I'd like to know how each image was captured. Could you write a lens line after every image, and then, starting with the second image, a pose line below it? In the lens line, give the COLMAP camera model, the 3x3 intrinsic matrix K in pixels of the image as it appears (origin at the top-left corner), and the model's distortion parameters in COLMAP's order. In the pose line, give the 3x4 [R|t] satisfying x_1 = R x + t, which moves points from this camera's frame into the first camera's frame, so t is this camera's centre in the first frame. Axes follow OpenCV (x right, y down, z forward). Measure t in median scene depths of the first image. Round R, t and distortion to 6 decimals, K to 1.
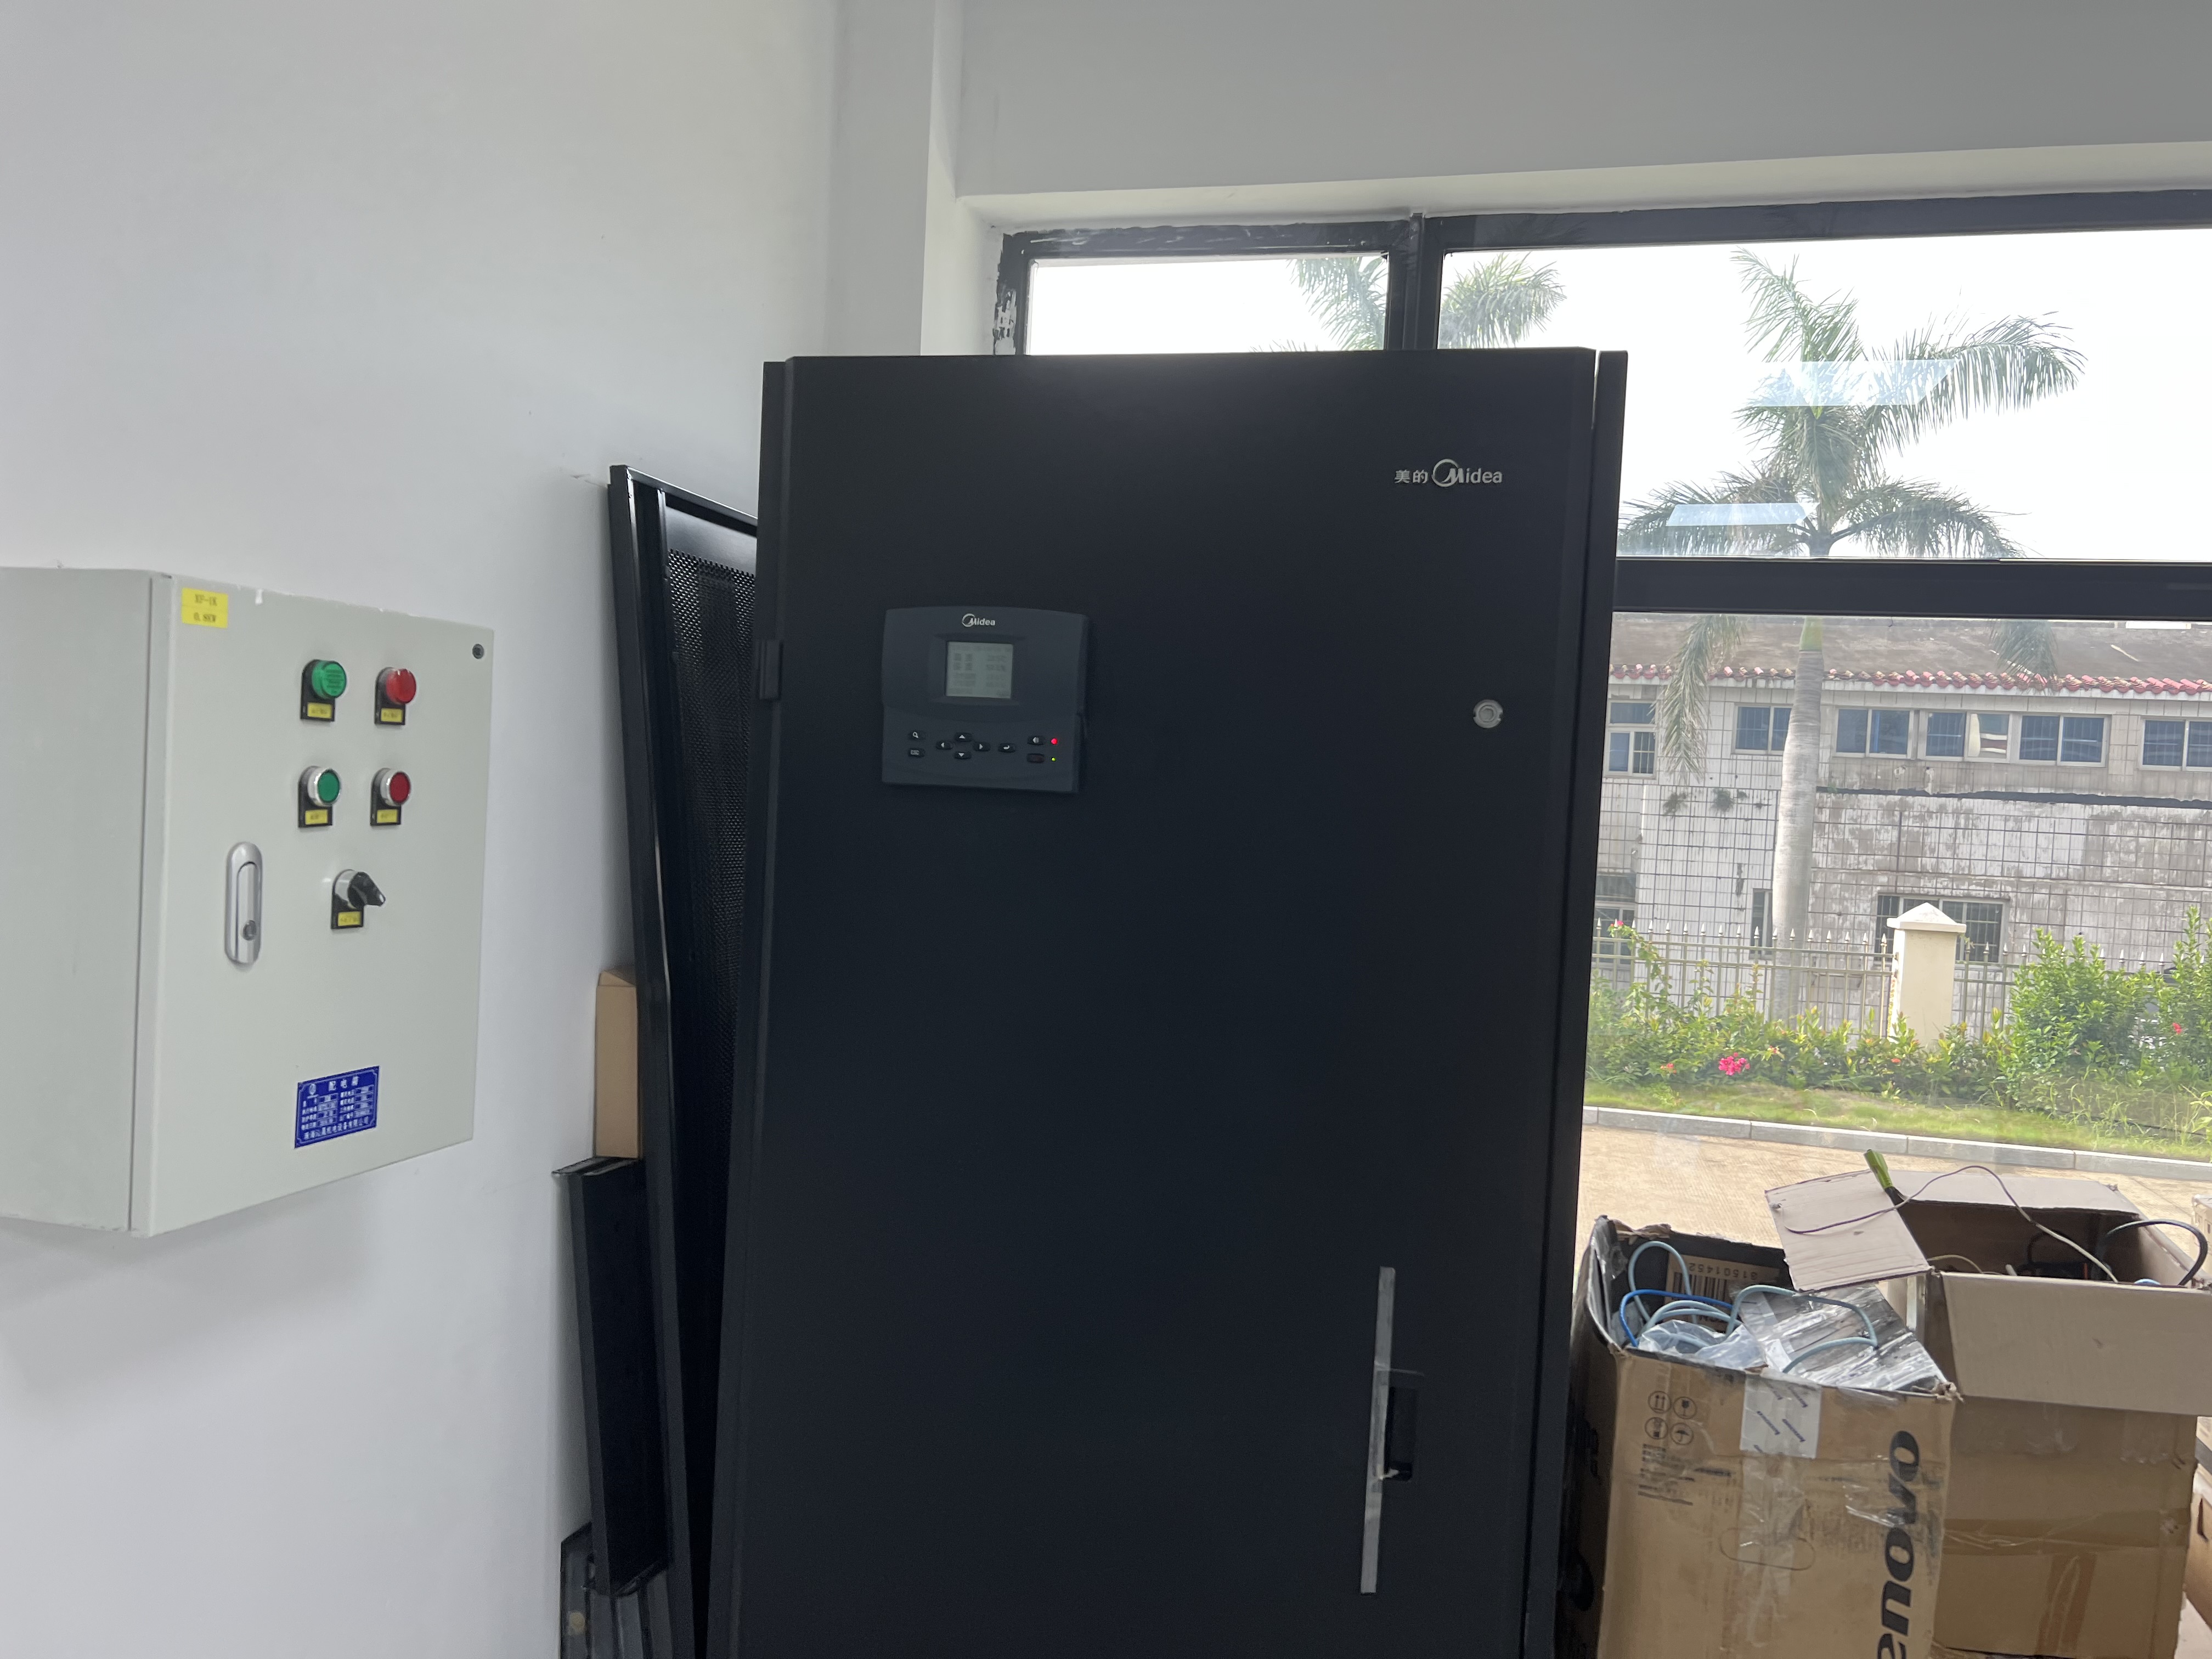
lens RADIAL K [[1652.4, 0, 1106.0], [0, 1652.4, 829.5], [0, 0, 1]] dist [0.041328, 0.001550]
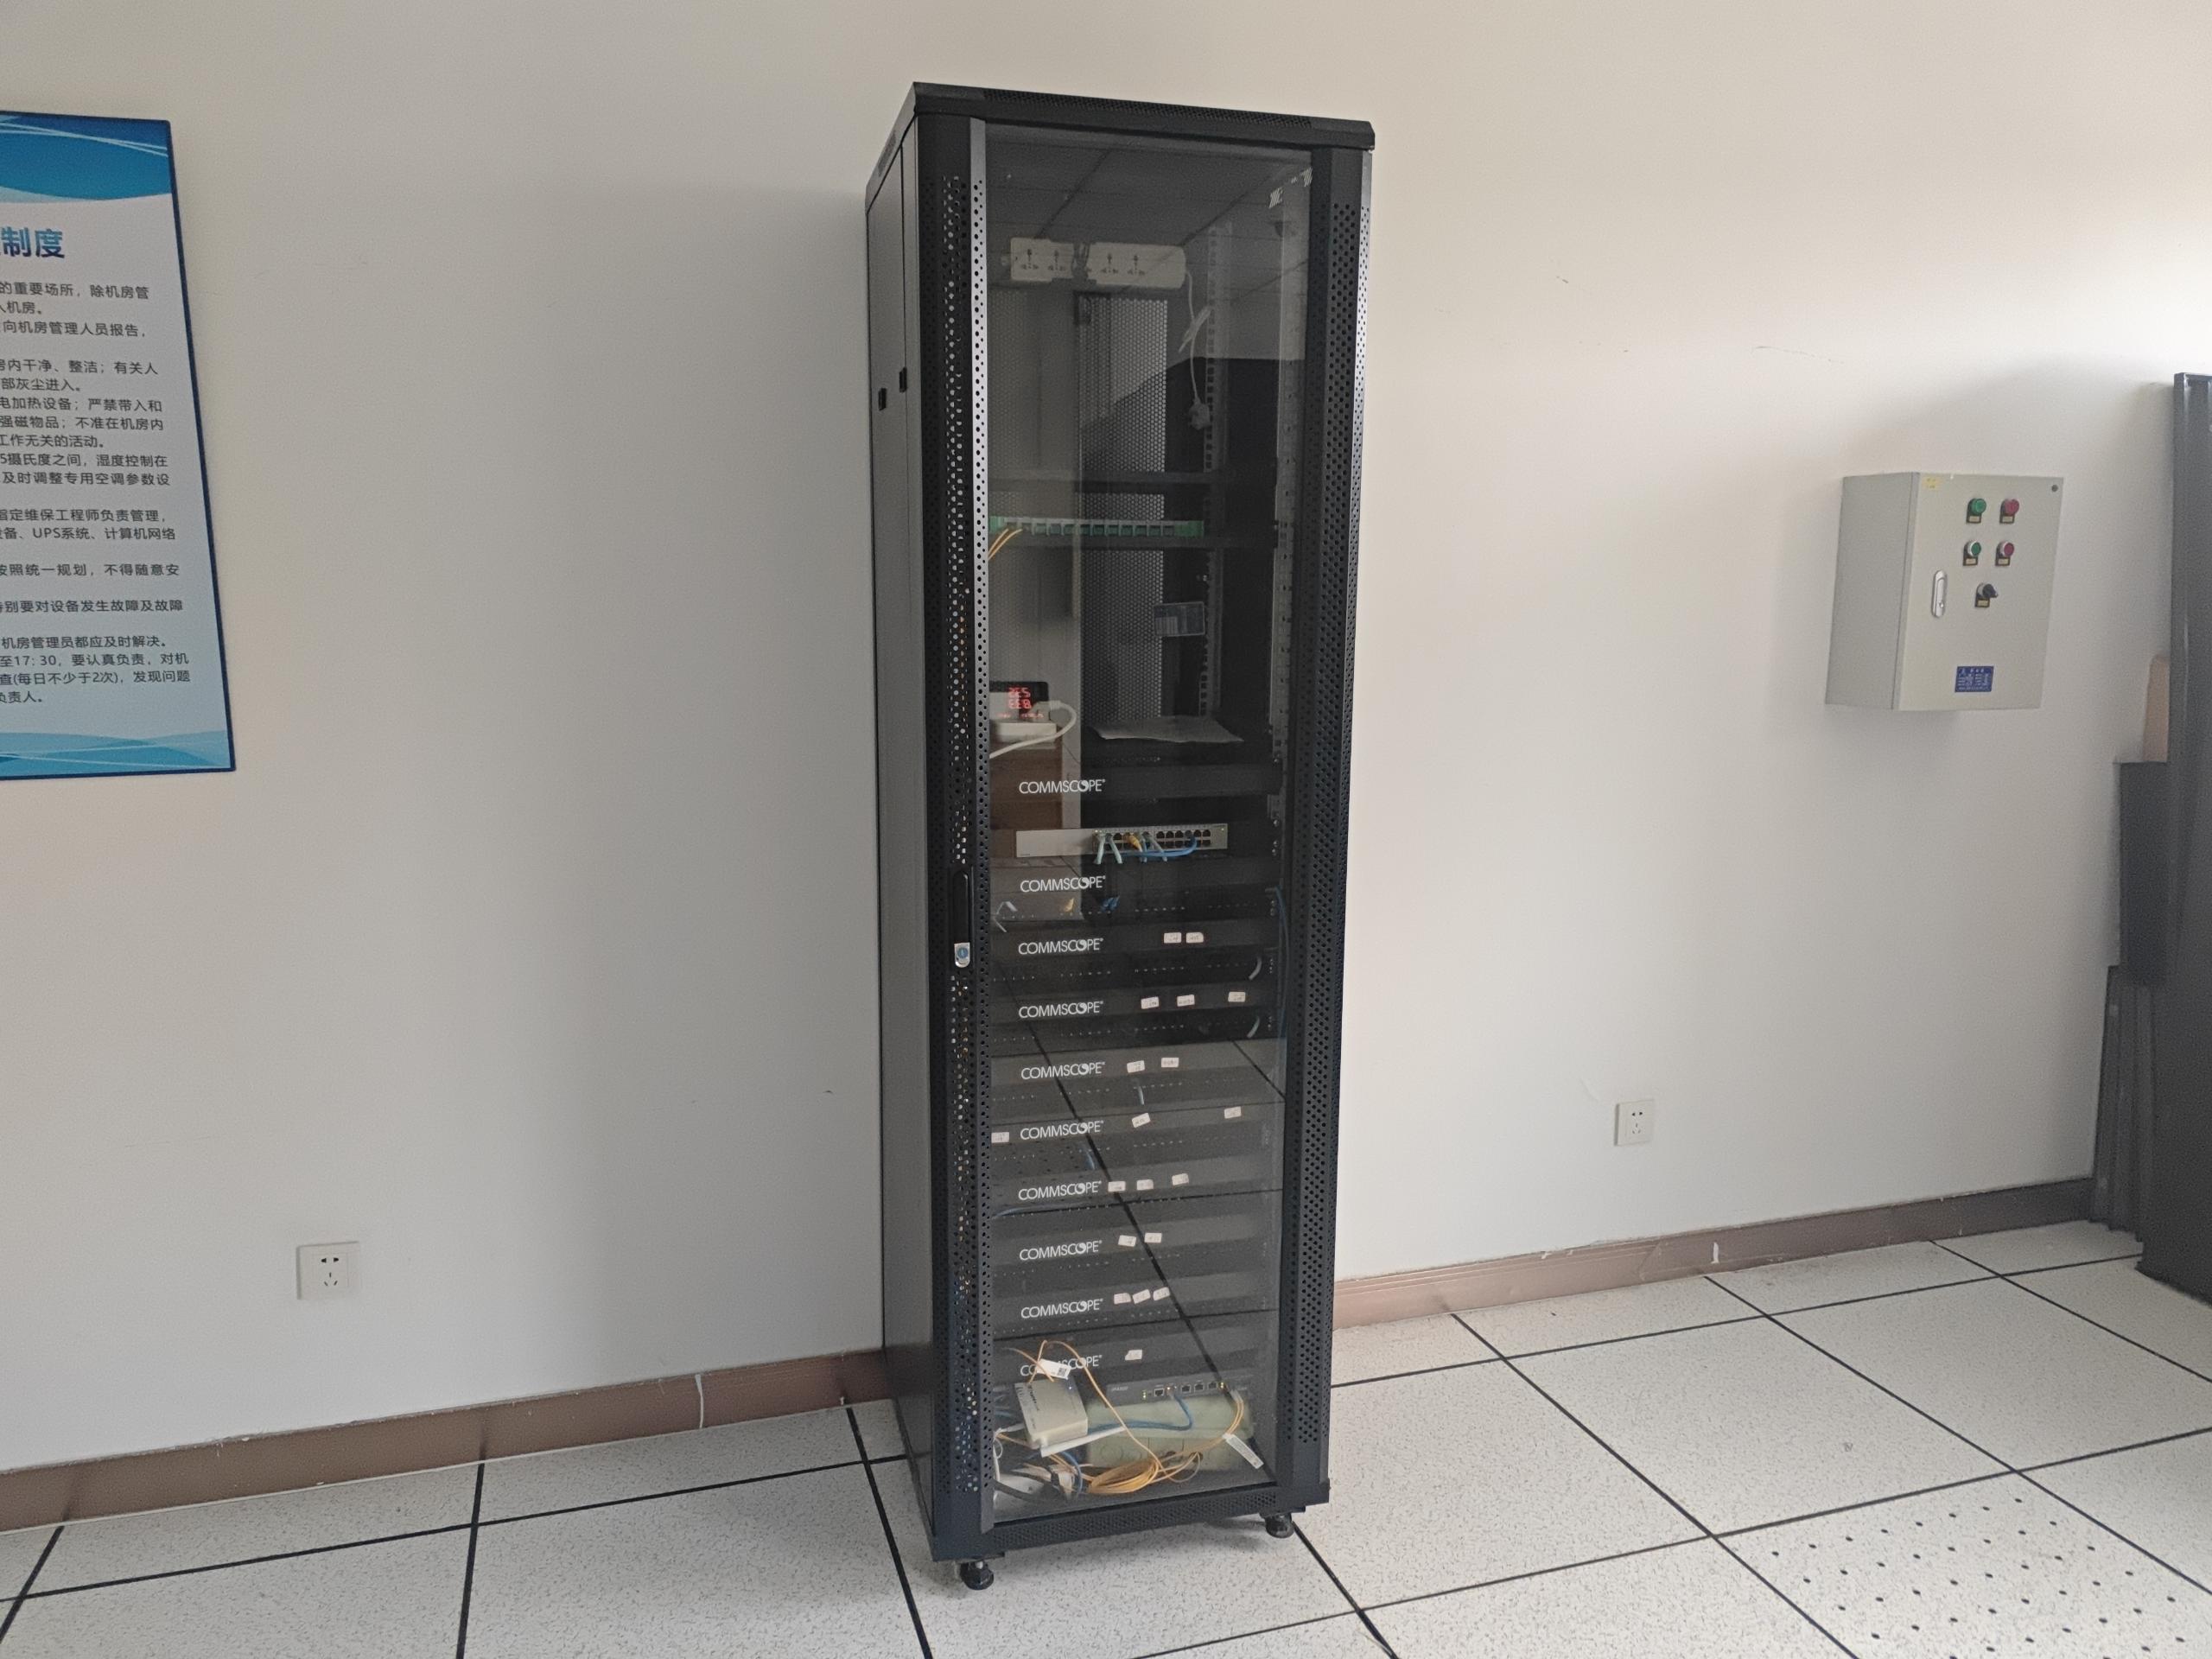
lens RADIAL K [[1627.3, 0, 1106.0], [0, 1627.3, 829.5], [0, 0, 1]] dist [0.000532, -0.011565]
pose [[0.532271, 0.100237, -0.840619, 0.929577], [-0.009745, 0.993625, 0.112312, 0.130400], [0.846518, -0.051589, 0.529854, -1.421182]]
